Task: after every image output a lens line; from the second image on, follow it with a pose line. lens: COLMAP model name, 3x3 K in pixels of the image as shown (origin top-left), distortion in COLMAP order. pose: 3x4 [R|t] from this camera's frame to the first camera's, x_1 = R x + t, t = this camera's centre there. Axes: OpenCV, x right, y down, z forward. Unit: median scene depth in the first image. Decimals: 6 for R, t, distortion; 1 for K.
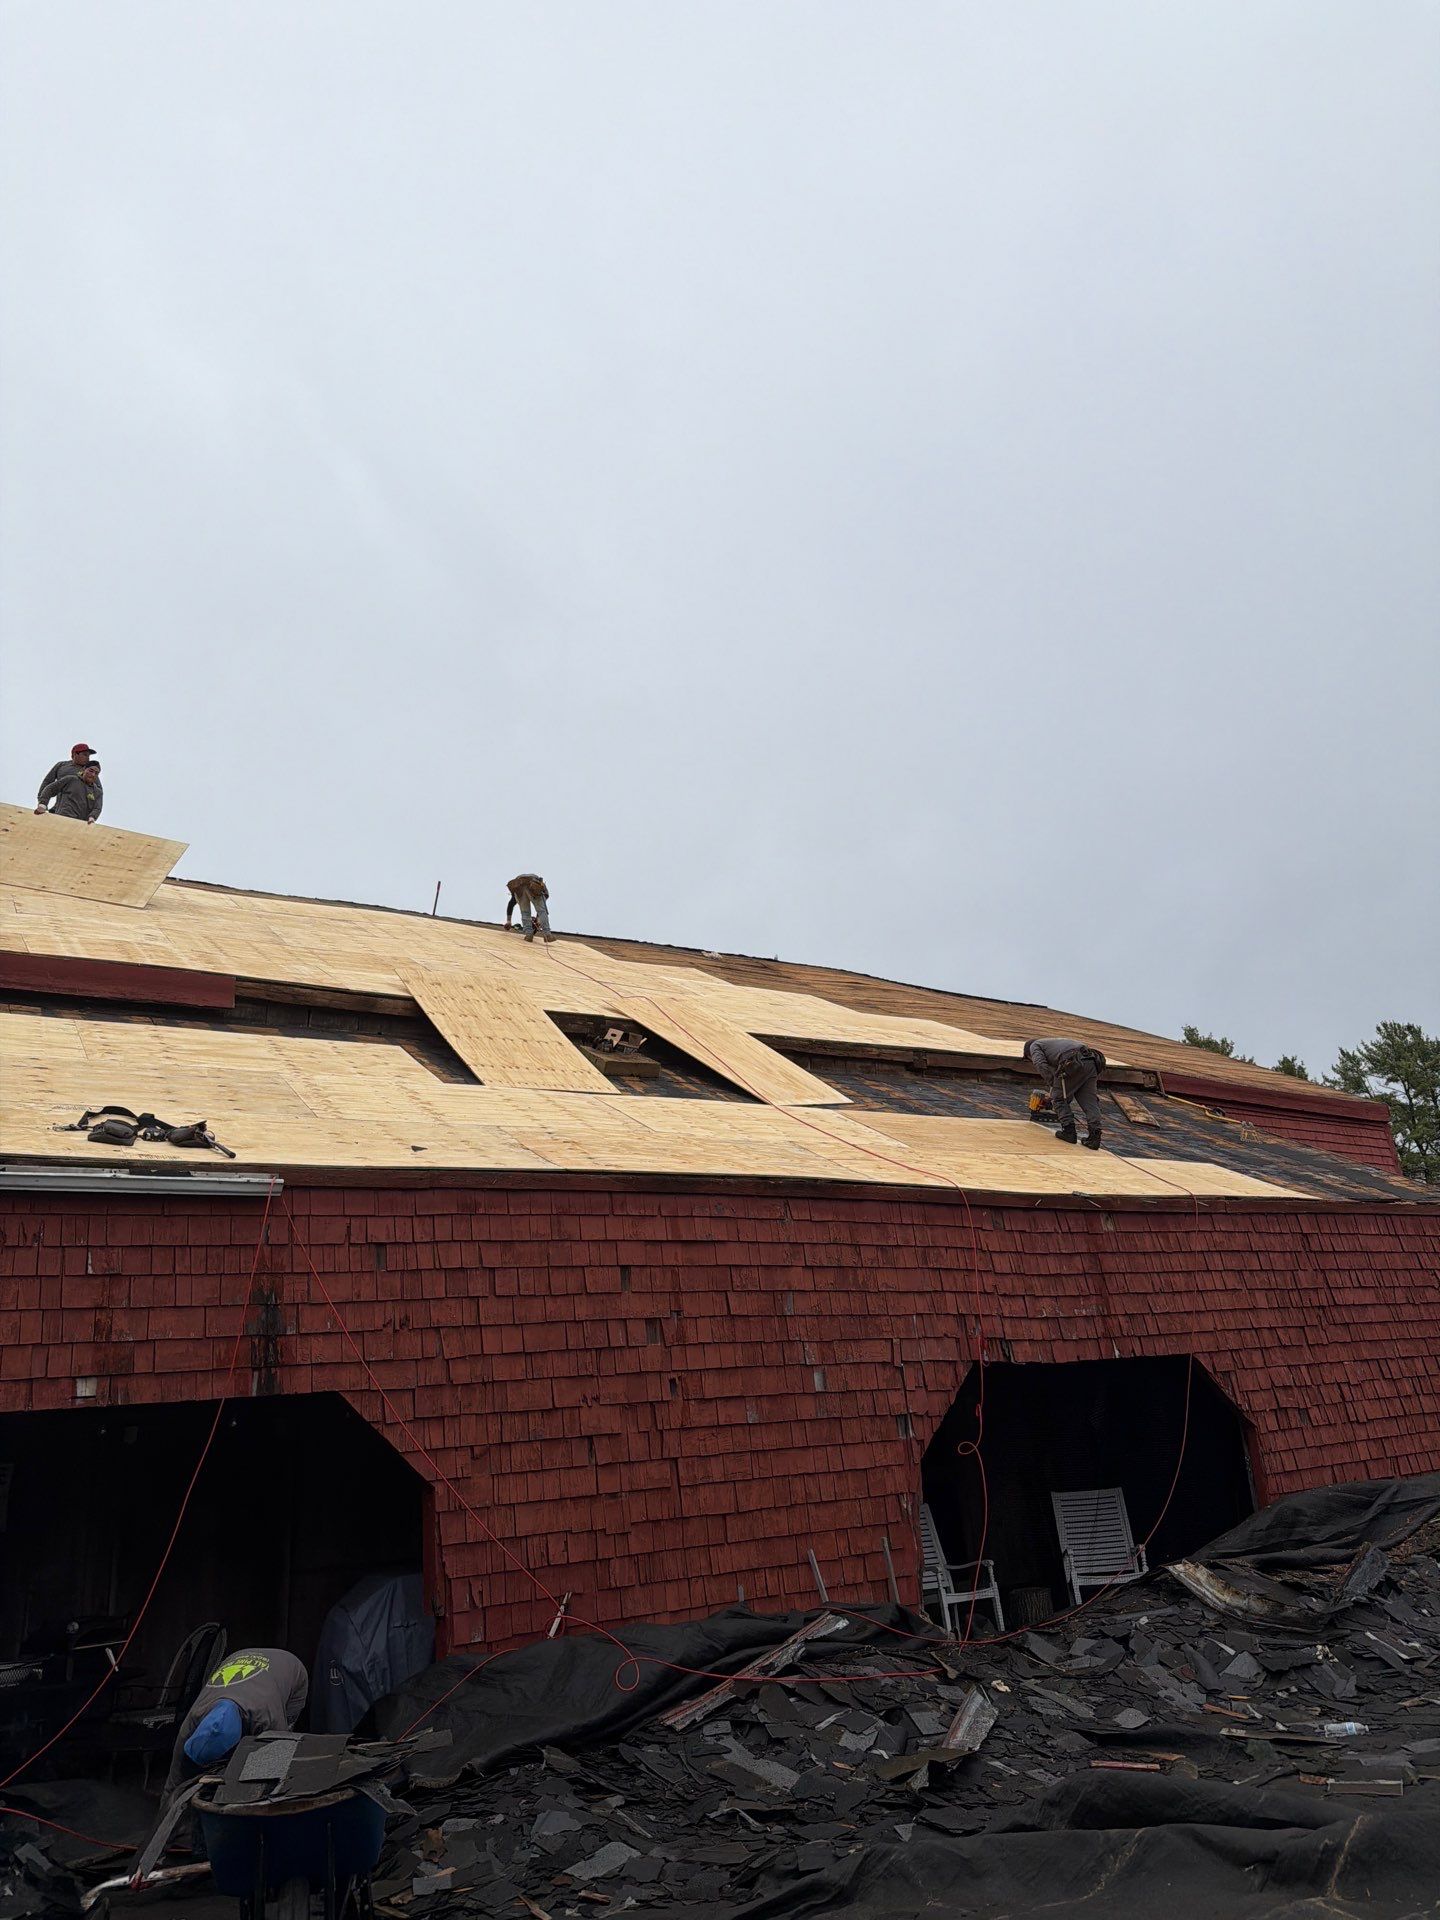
lens RADIAL K [[1325.3, 0, 725.7], [0, 1325.3, 956.6], [0, 0, 1]] dist [0.188521, -0.396185]
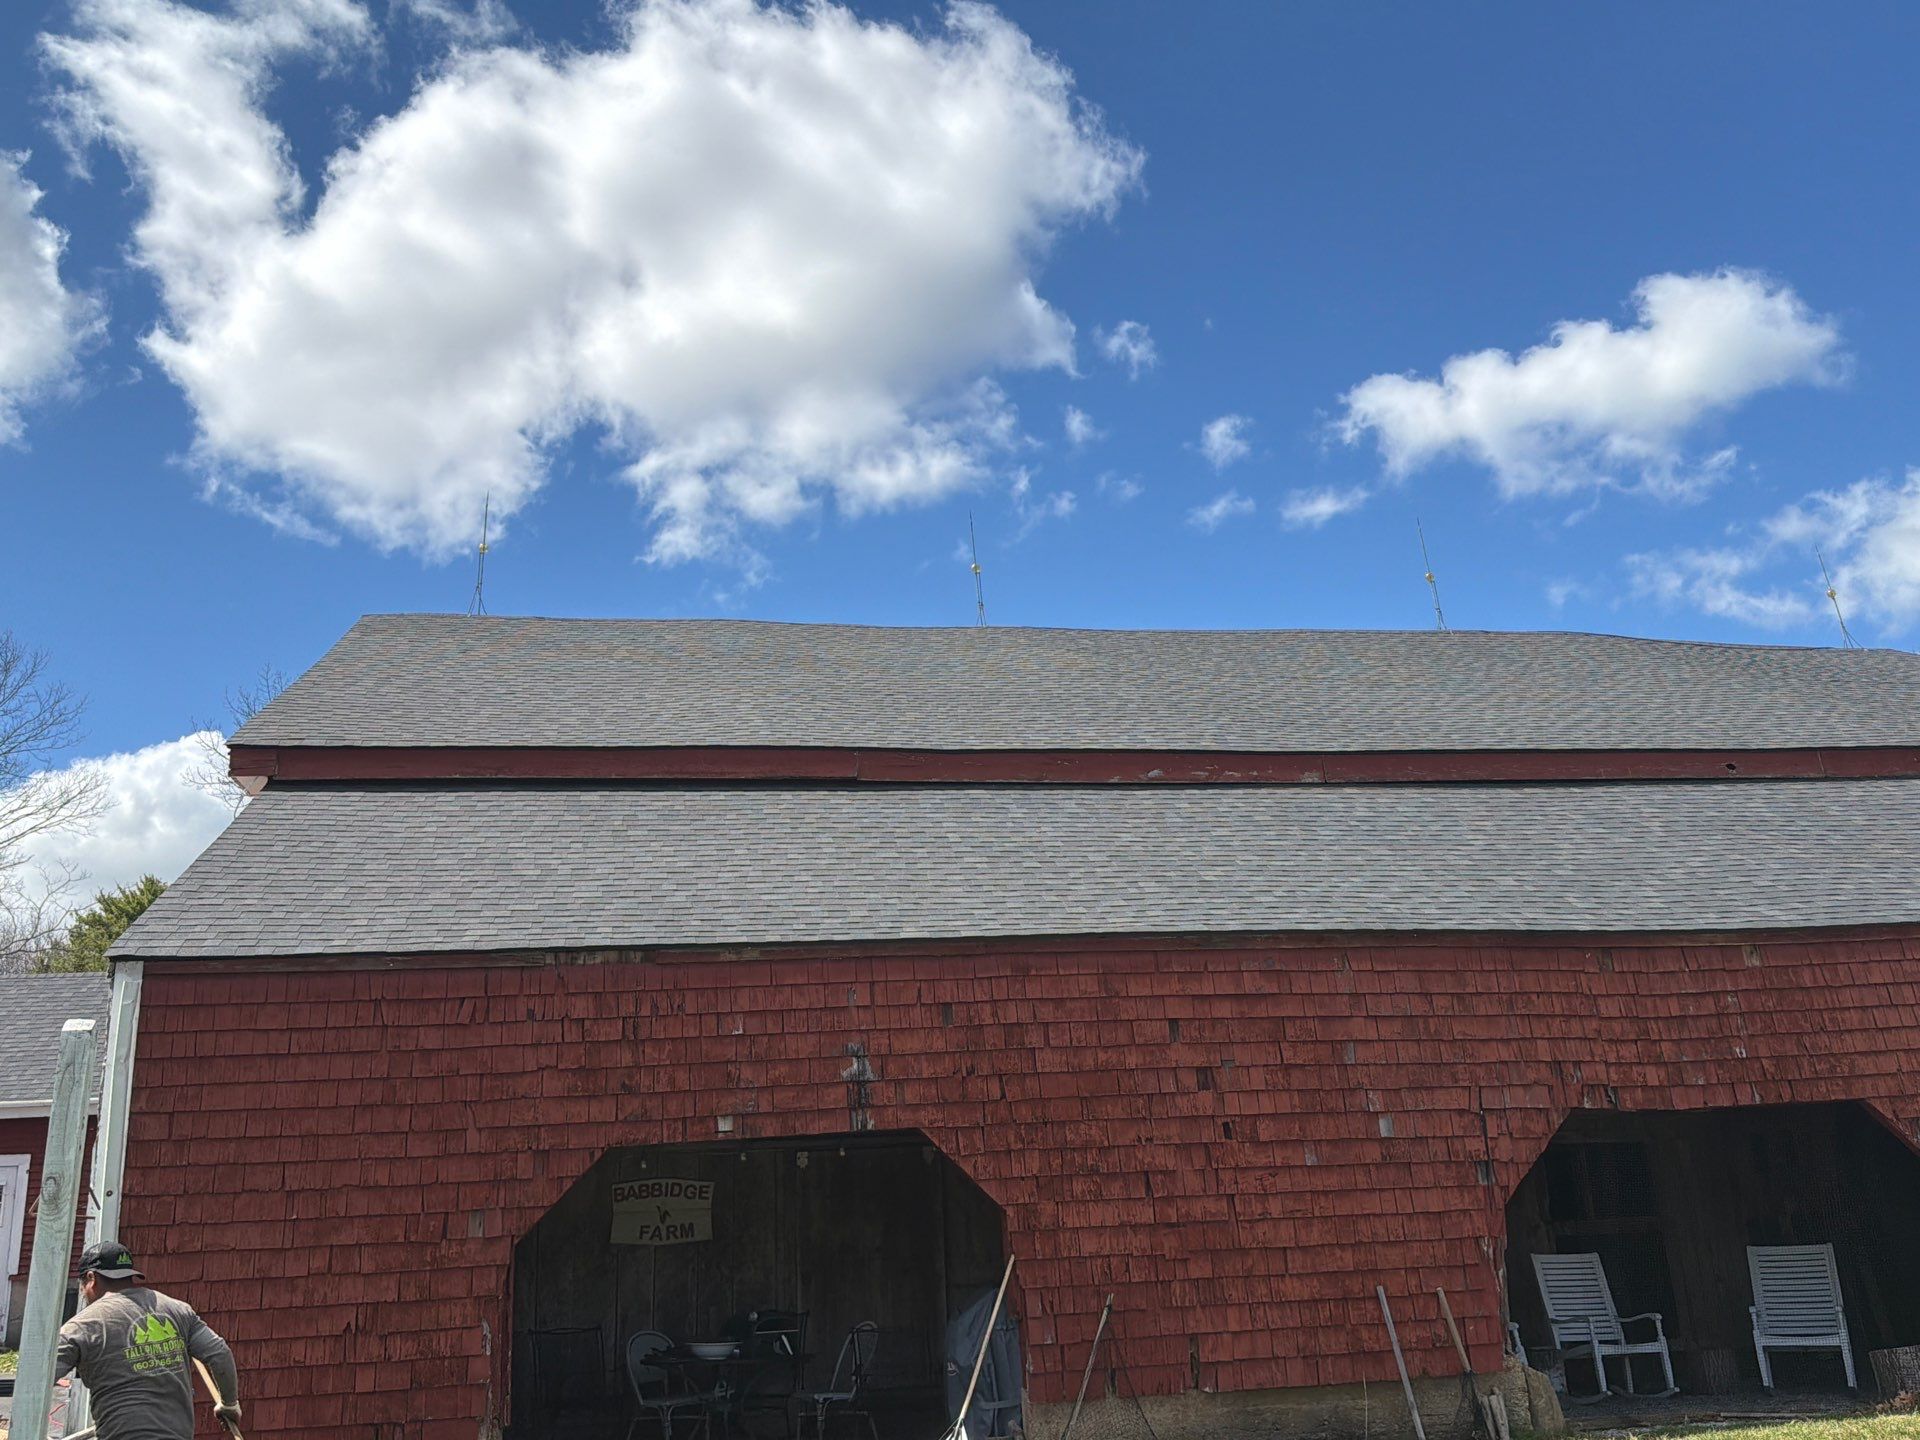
lens RADIAL K [[1627.9, 0, 947.3], [0, 1627.9, 692.9], [0, 0, 1]] dist [0.175553, -0.359722]
pose [[0.930374, -0.081196, -0.357508, 0.248589], [0.102738, 0.993836, 0.041645, -0.103505], [0.351923, -0.075475, 0.932981, -0.277079]]
